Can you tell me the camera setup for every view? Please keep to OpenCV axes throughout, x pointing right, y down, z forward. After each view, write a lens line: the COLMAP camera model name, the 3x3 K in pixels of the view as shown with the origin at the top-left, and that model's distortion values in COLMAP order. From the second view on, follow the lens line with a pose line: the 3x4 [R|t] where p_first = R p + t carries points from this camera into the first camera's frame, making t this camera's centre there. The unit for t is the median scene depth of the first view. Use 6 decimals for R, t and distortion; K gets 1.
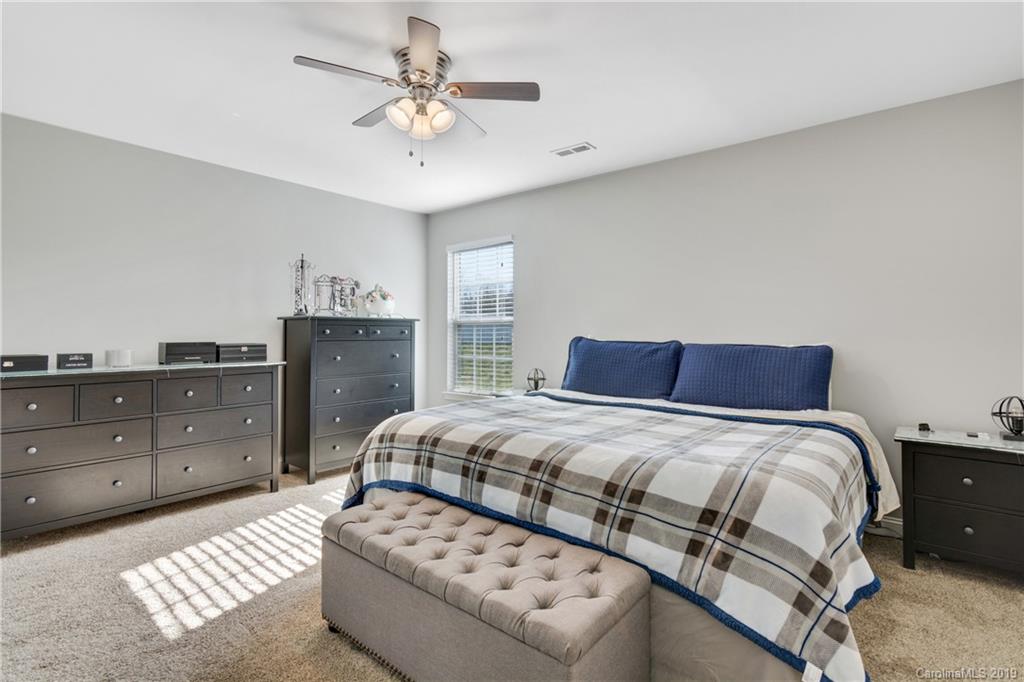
lens RADIAL K [[499.5, 0, 520.4], [0, 499.5, 327.4], [0, 0, 1]] dist [-0.000933, -0.000007]
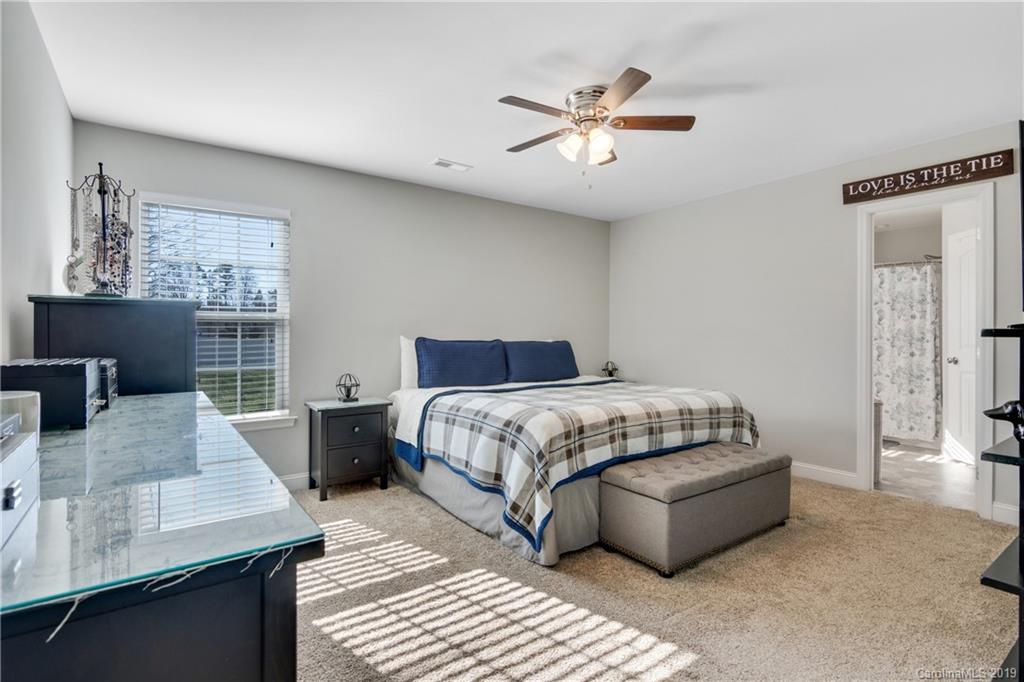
lens RADIAL K [[499.5, 0, 520.4], [0, 499.5, 327.4], [0, 0, 1]] dist [-0.000933, -0.000007]
pose [[0.241799, 0.011614, 0.970257, -1.175254], [-0.010051, 0.999905, -0.009464, 0.008421], [-0.970274, -0.007463, 0.241893, 0.757129]]
